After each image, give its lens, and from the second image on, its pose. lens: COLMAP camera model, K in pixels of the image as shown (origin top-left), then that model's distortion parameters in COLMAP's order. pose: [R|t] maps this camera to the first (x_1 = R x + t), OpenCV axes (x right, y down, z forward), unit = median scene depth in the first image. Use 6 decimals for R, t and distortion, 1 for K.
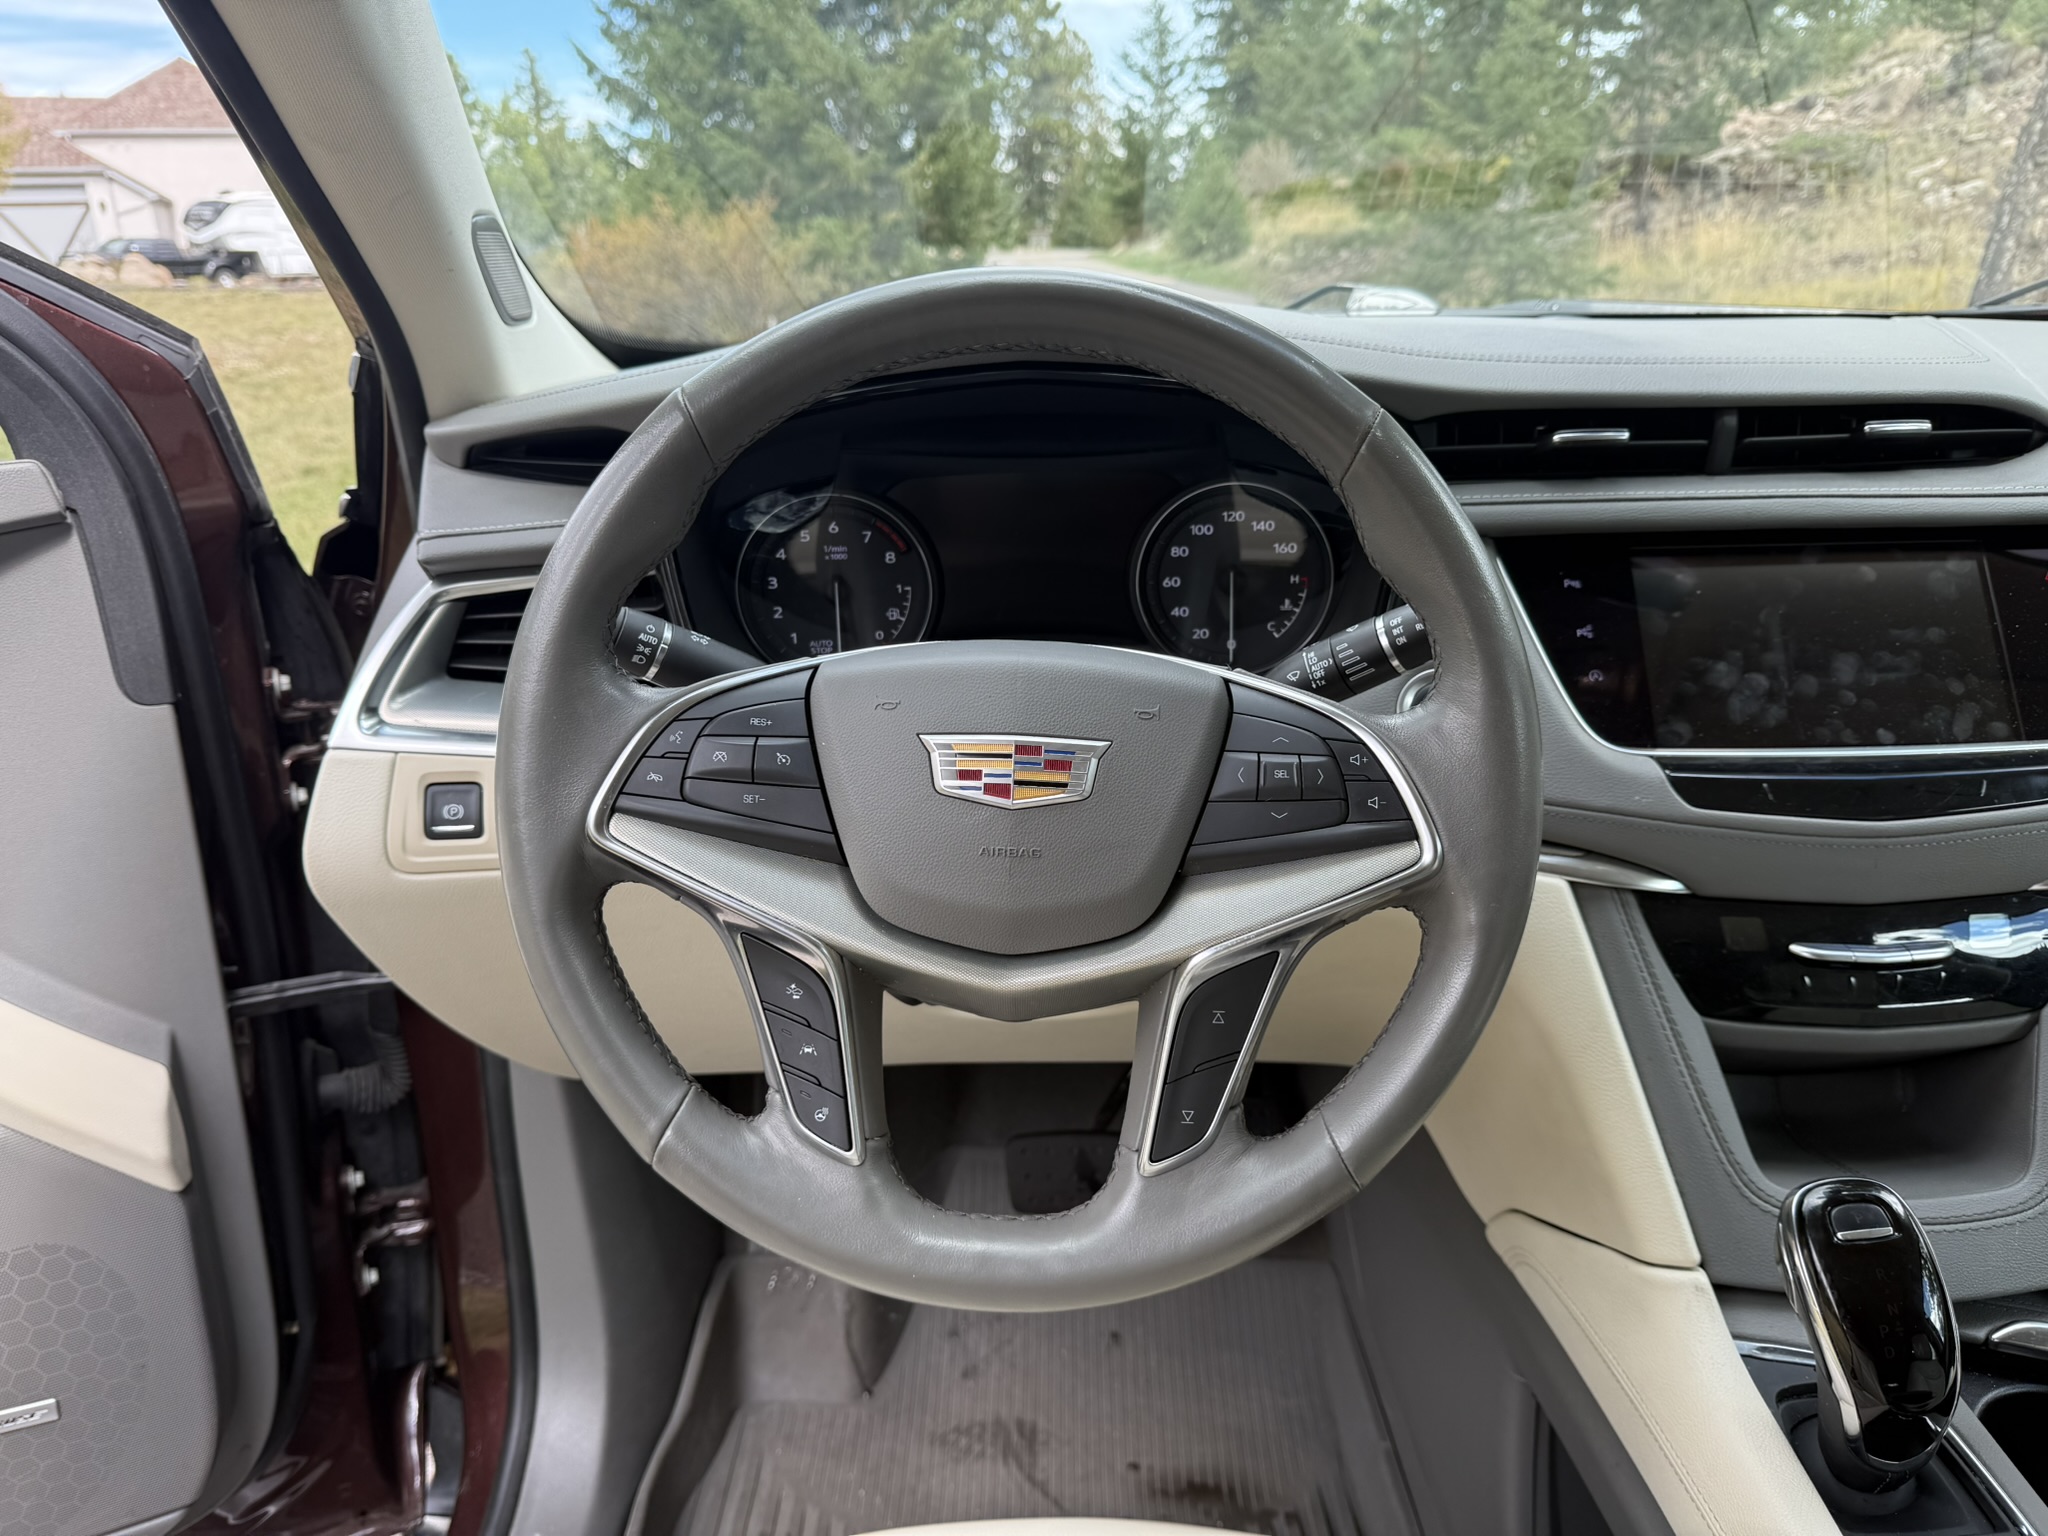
lens RADIAL K [[1428.0, 0, 1024.0], [0, 1428.0, 768.0], [0, 0, 1]] dist [-0.033925, 0.005927]
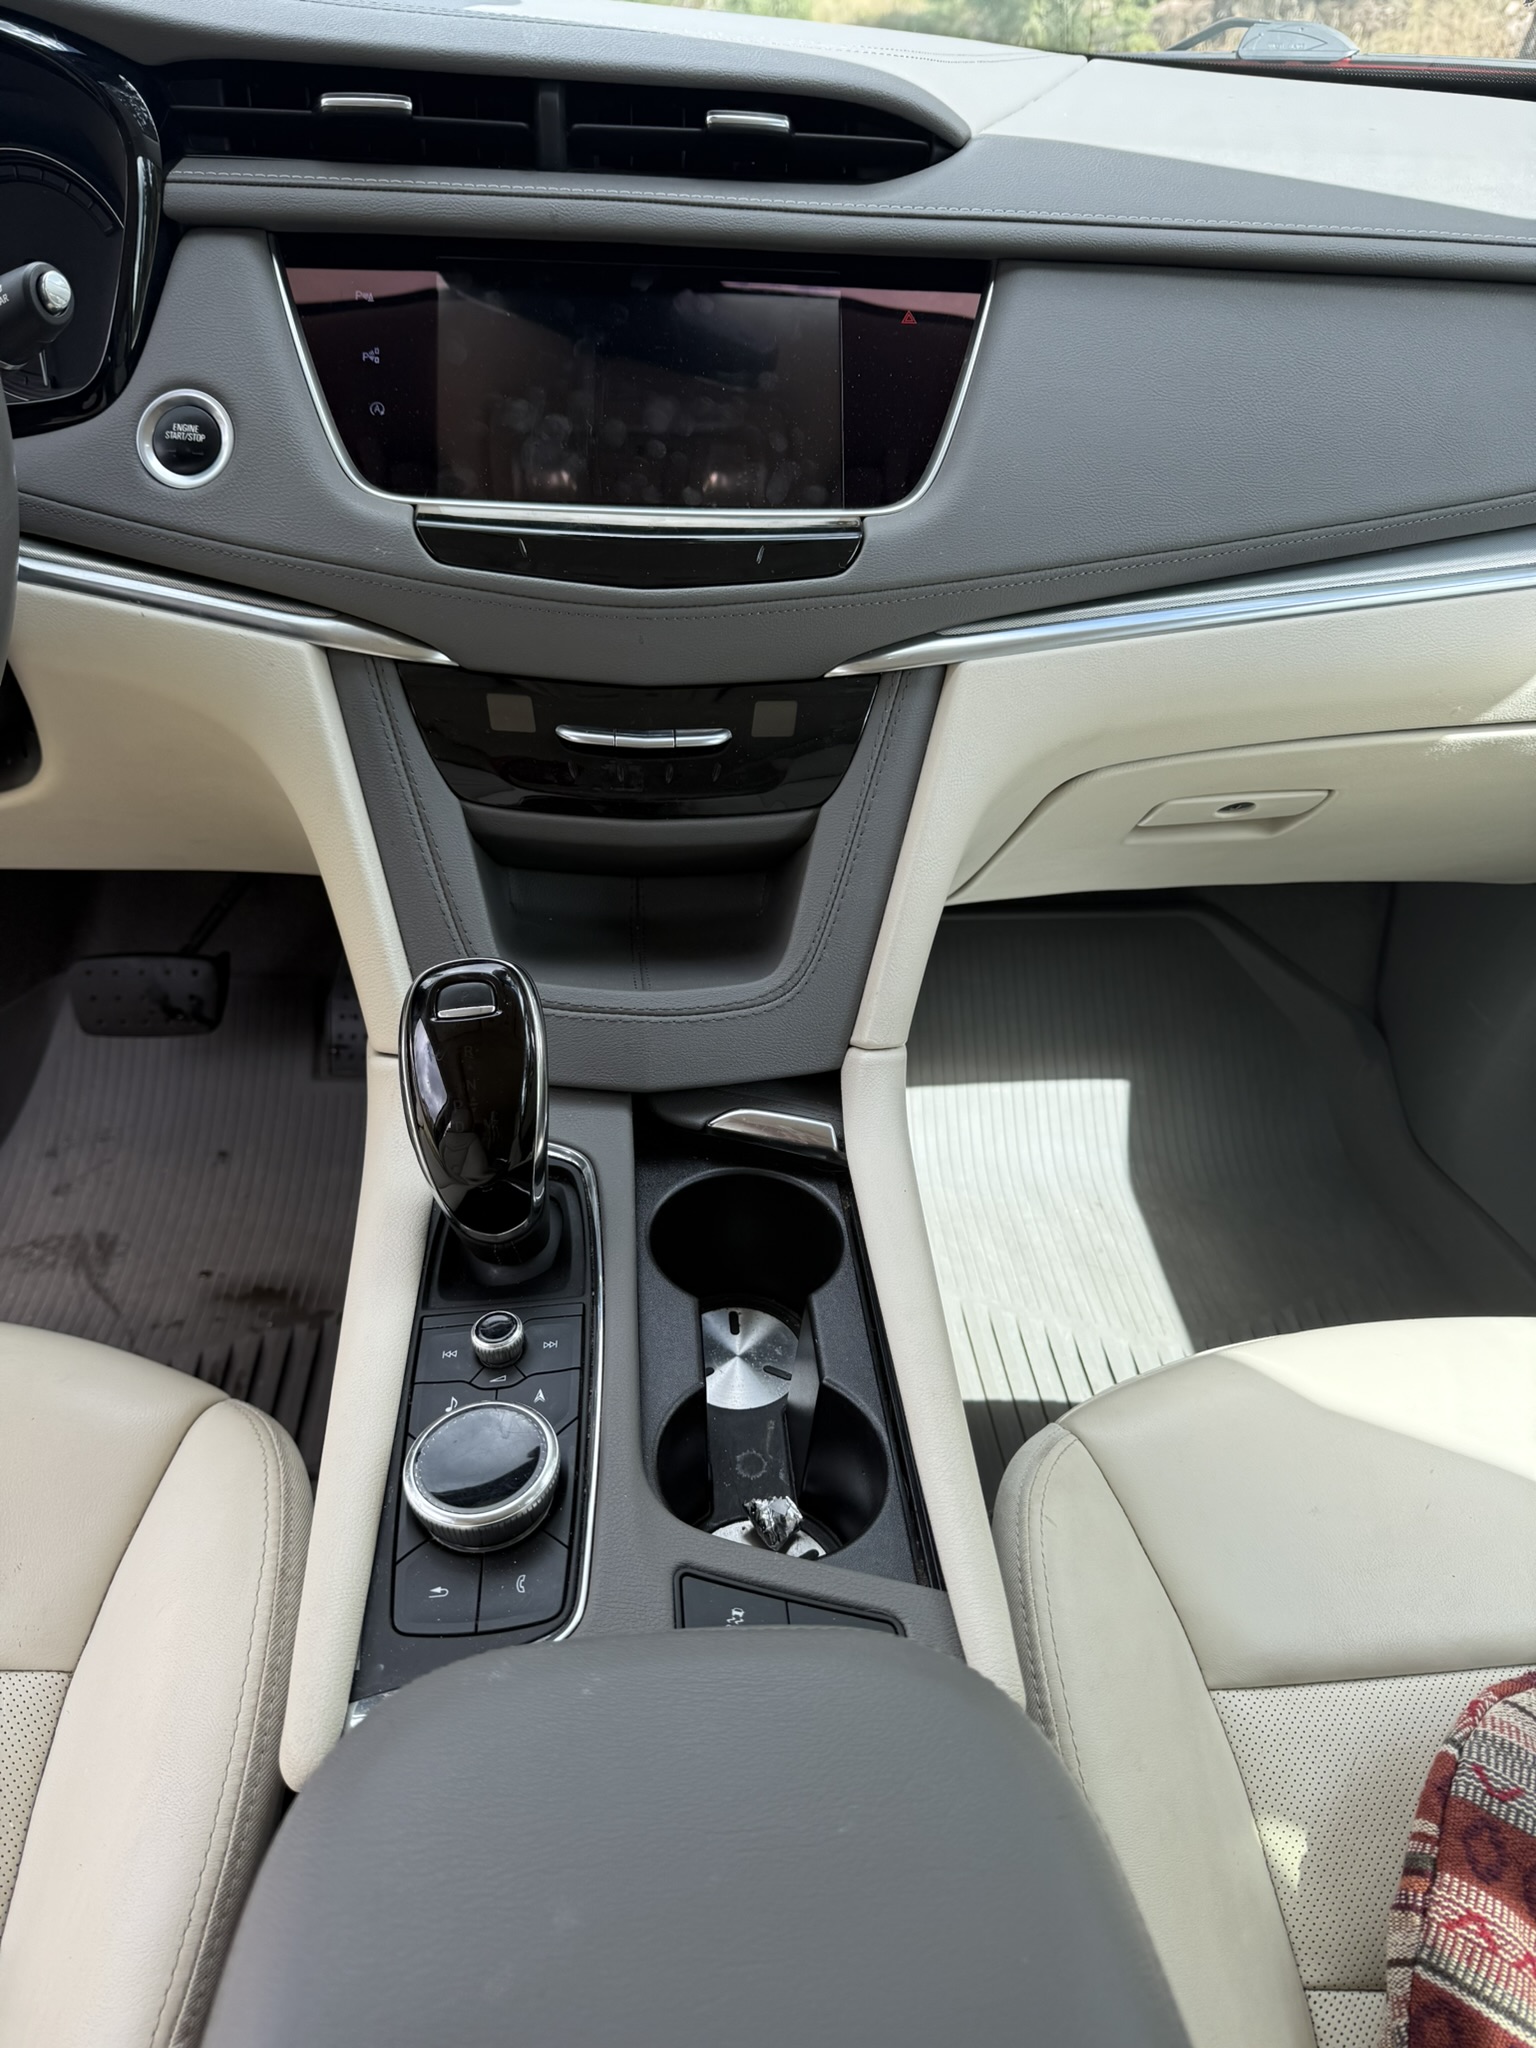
lens RADIAL K [[1428.0, 0, 768.0], [0, 1428.0, 1024.0], [0, 0, 1]] dist [-0.033925, 0.005927]
pose [[0.989763, 0.003795, 0.142670, 0.336010], [-0.041442, 0.964219, 0.261847, 0.039820], [-0.136571, -0.265079, 0.954506, 0.025751]]
